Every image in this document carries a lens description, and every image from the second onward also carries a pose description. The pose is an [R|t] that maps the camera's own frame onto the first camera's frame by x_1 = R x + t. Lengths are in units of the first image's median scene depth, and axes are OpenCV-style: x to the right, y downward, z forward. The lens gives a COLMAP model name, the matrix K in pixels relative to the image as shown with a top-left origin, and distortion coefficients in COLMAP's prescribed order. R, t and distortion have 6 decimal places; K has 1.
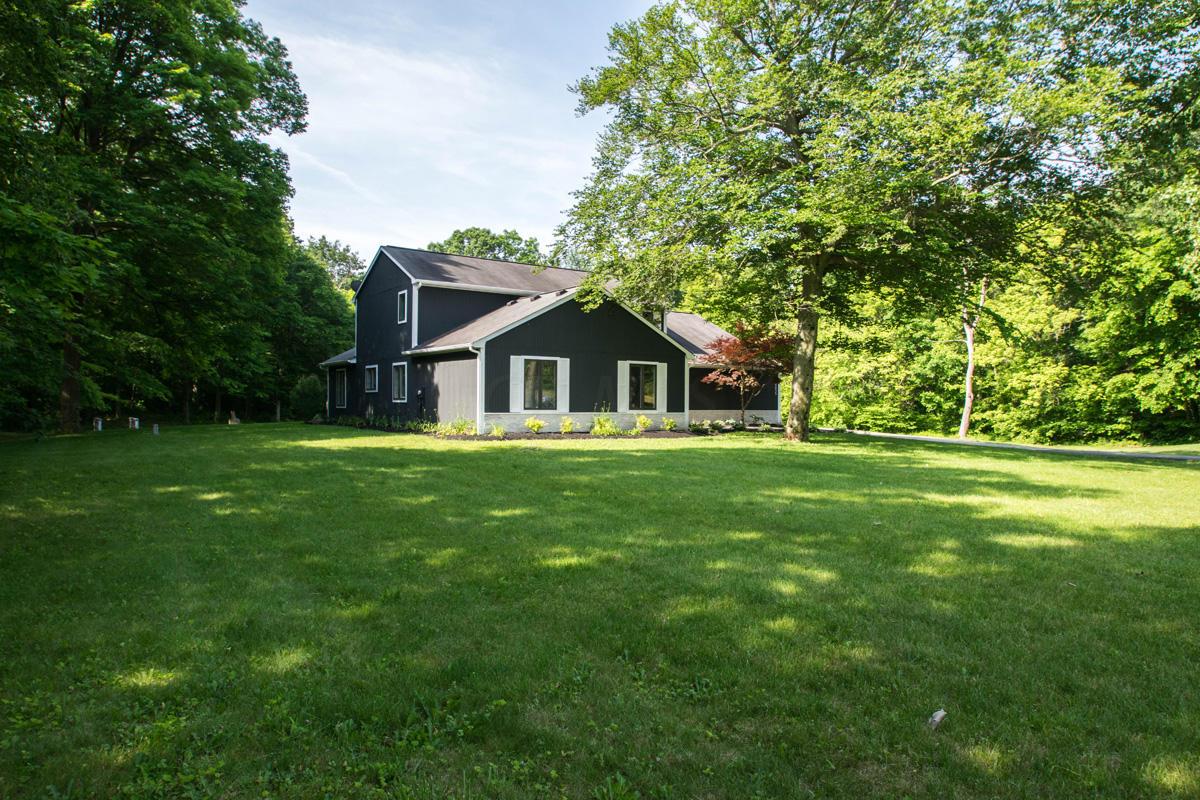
lens RADIAL K [[751.1, 0, 600.0], [0, 751.1, 400.0], [0, 0, 1]] dist [-0.006735, -0.000741]
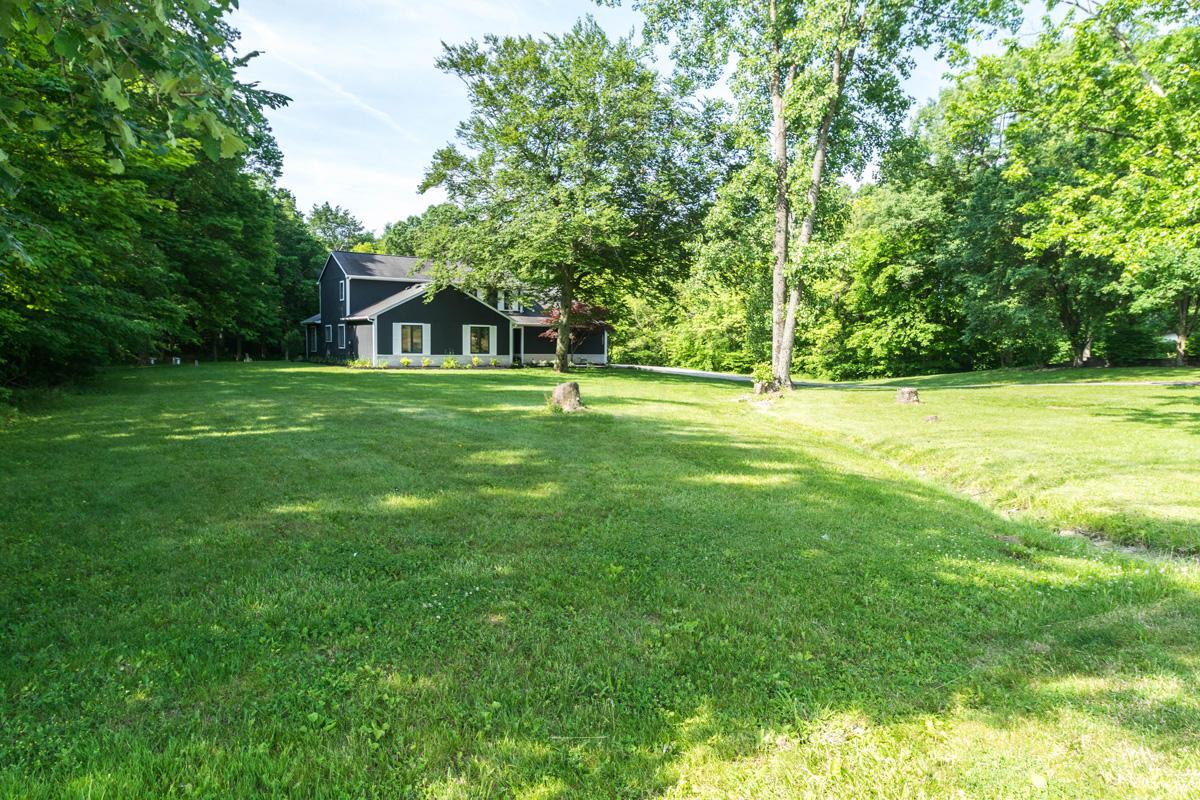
lens RADIAL K [[787.0, 0, 600.0], [0, 787.0, 400.0], [0, 0, 1]] dist [0.080447, 0.000018]
pose [[0.998432, 0.006670, -0.055579, 0.413904], [-0.002795, 0.997577, 0.069508, -0.007010], [0.055908, -0.069244, 0.996032, -0.749221]]
